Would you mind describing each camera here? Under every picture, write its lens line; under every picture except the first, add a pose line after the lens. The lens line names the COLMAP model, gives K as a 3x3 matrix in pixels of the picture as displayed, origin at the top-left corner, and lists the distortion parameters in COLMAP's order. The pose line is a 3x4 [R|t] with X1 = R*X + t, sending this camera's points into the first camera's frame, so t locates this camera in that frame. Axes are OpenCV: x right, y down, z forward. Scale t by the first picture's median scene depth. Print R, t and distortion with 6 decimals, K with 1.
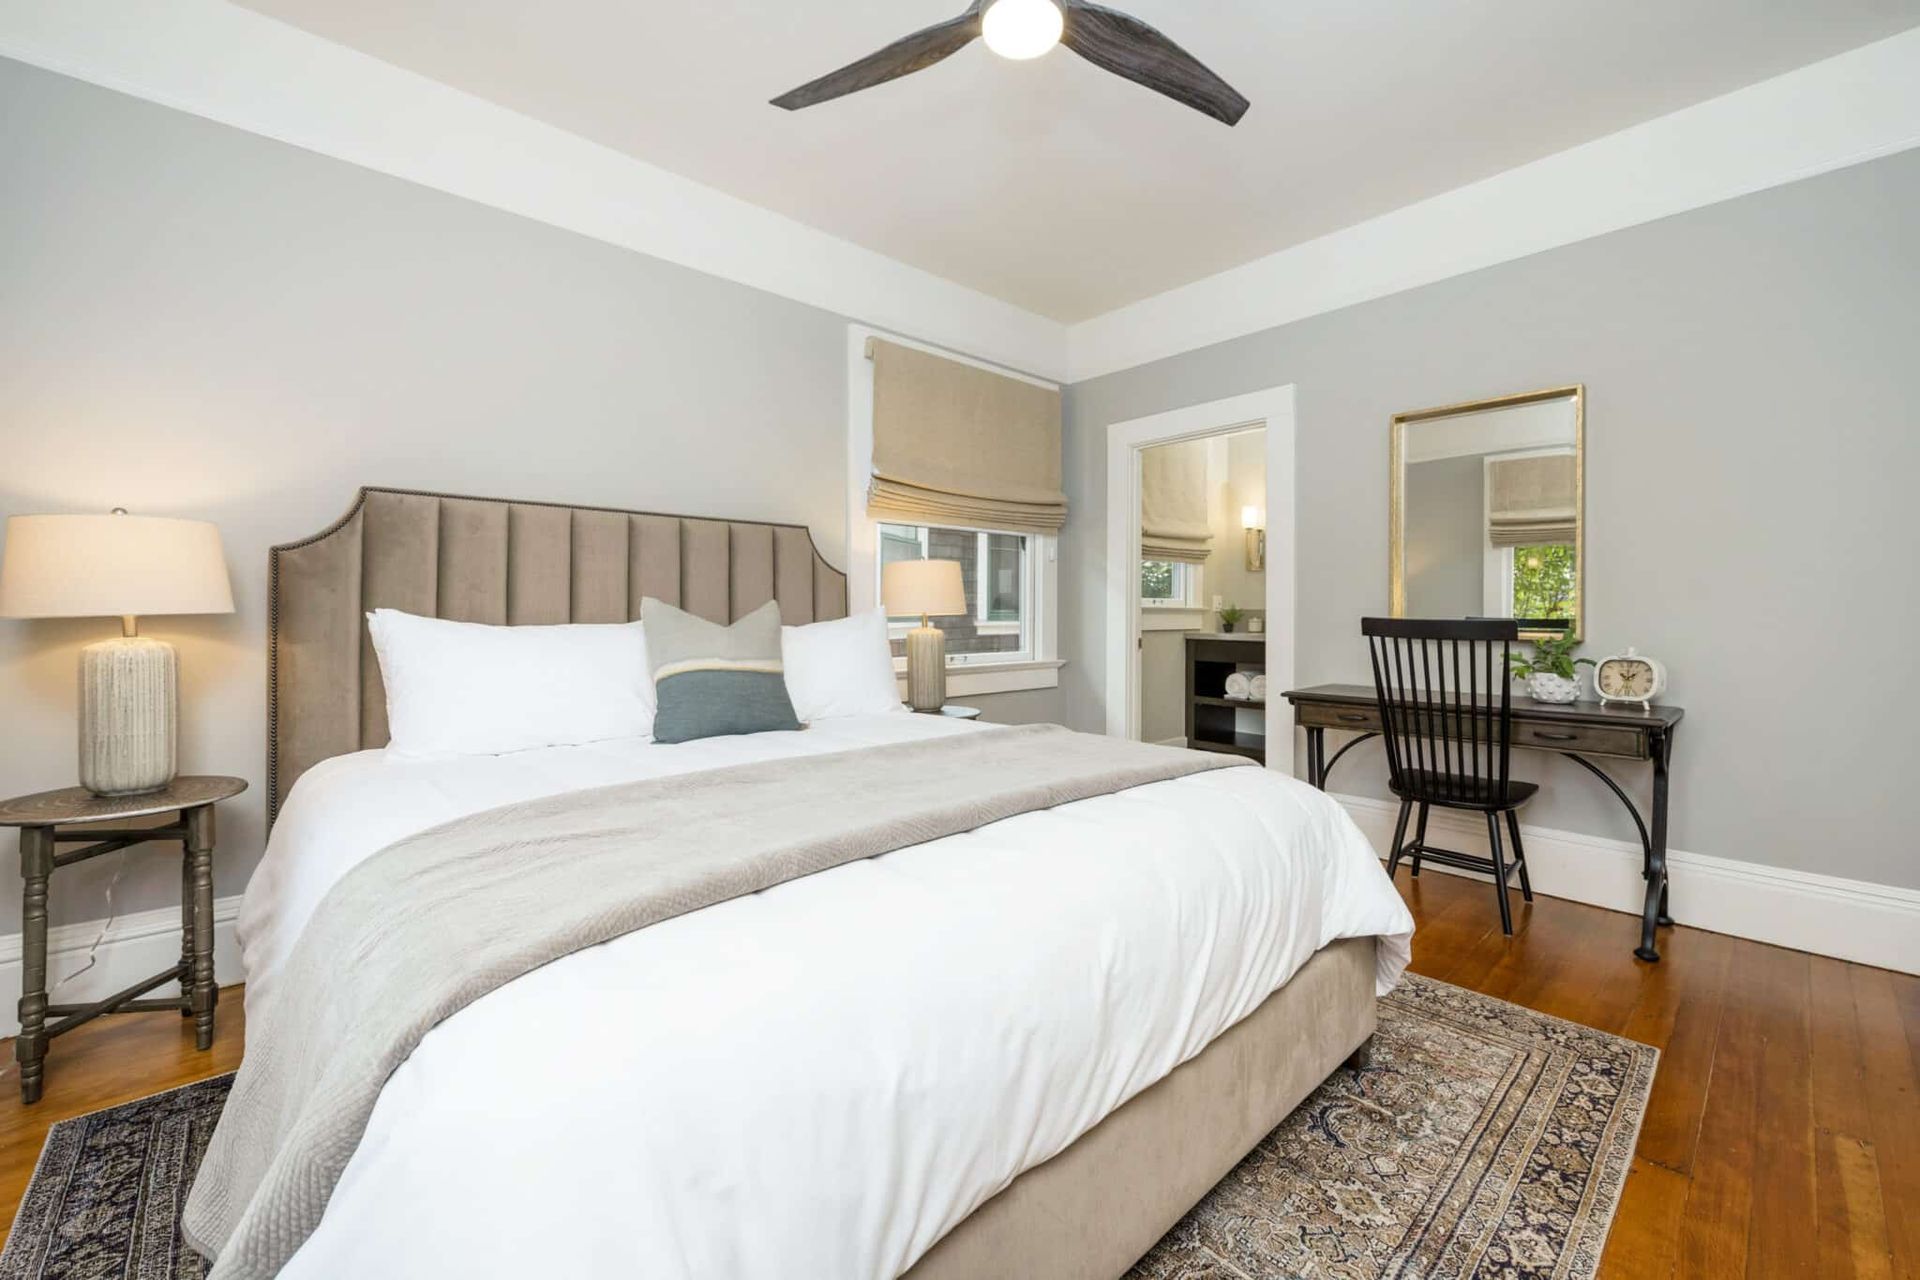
lens RADIAL K [[758.8, 0, 942.7], [0, 758.8, 621.1], [0, 0, 1]] dist [-0.009724, 0.000496]
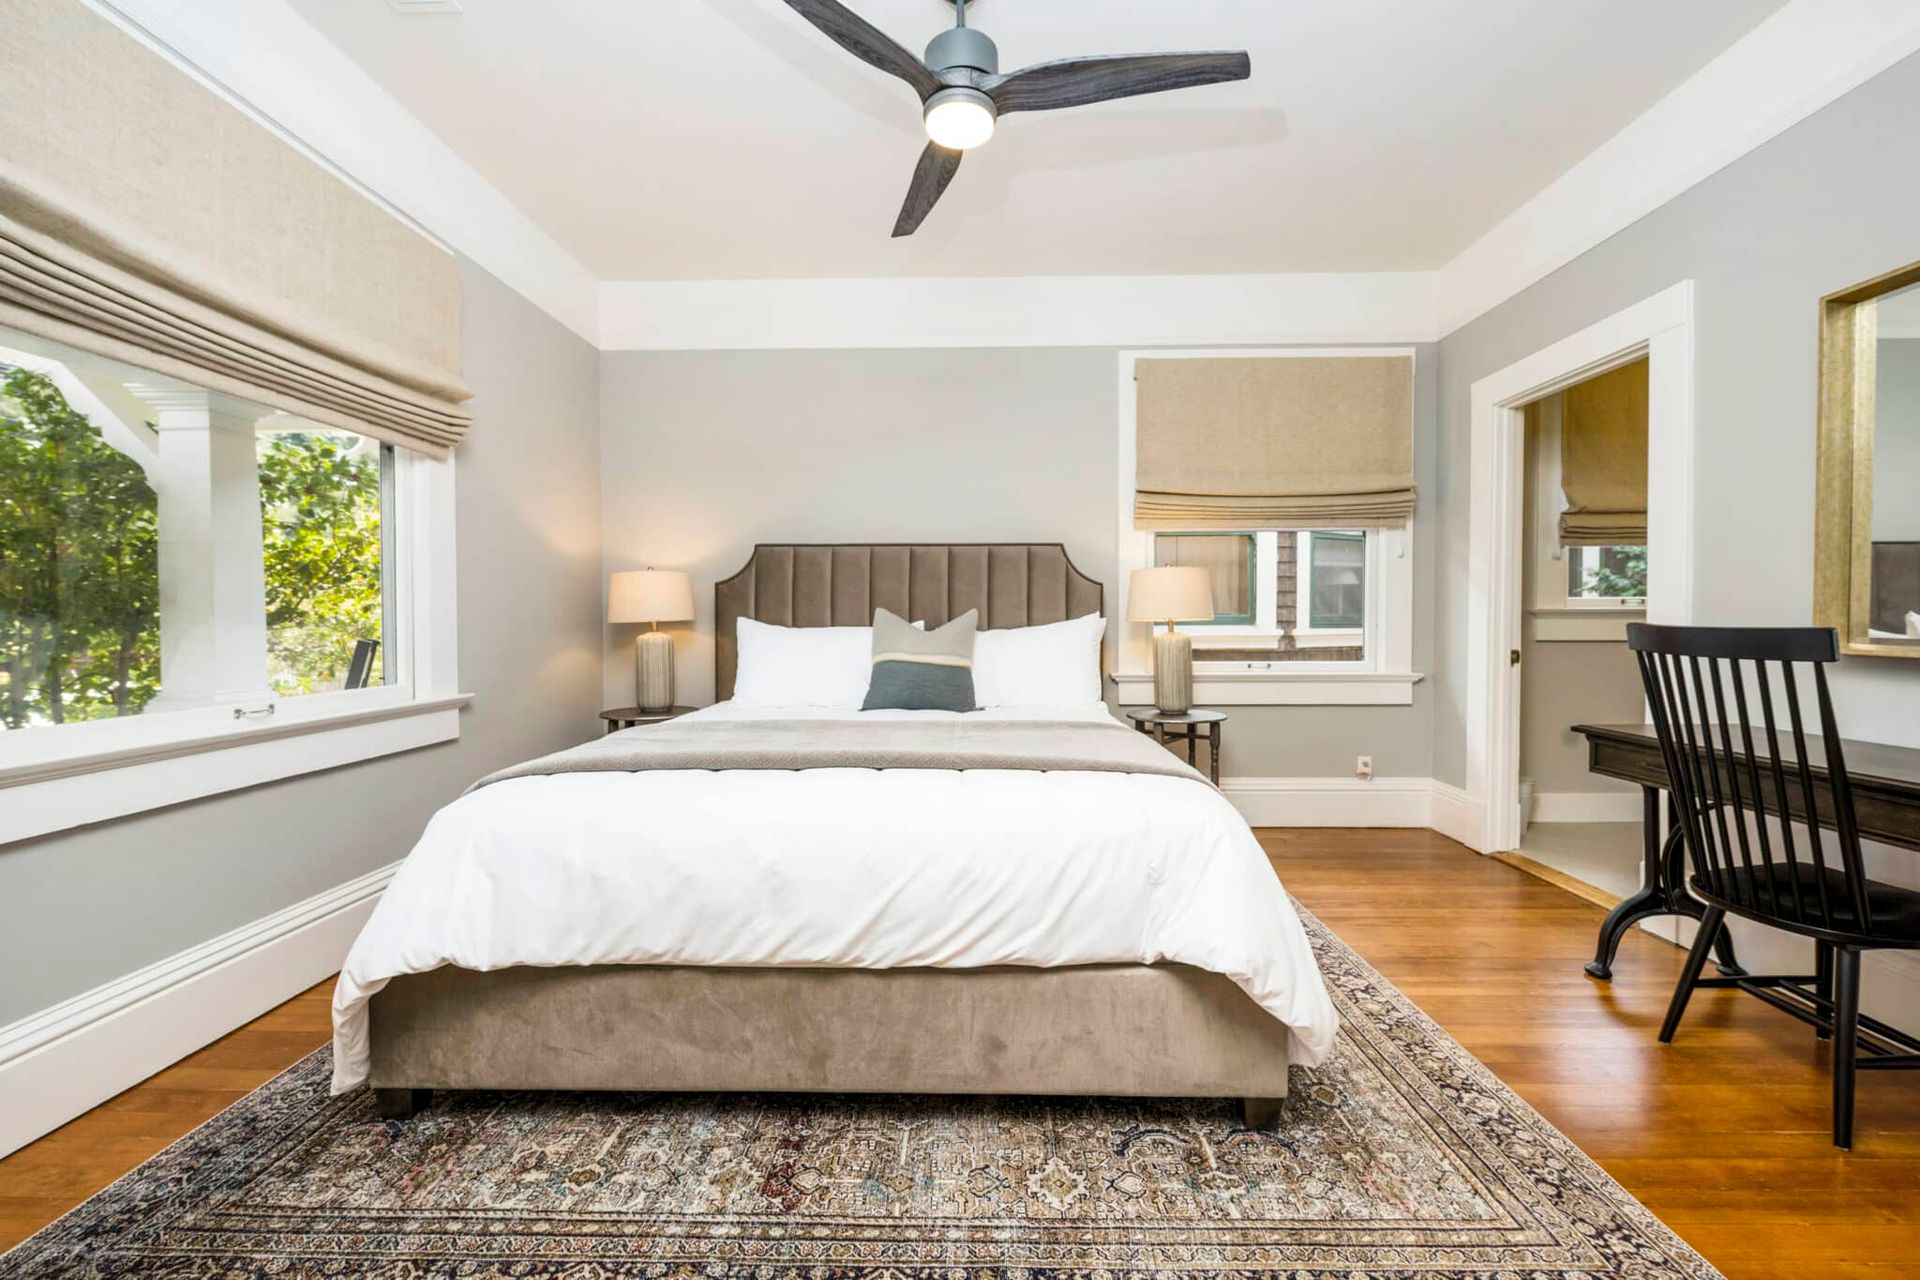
lens RADIAL K [[743.7, 0, 960.0], [0, 743.7, 640.0], [0, 0, 1]] dist [-0.003149, -0.000304]
pose [[0.733452, 0.014865, -0.679579, 0.722090], [-0.004391, 0.999844, 0.017132, 0.003404], [0.679727, -0.009581, 0.733402, 0.104231]]
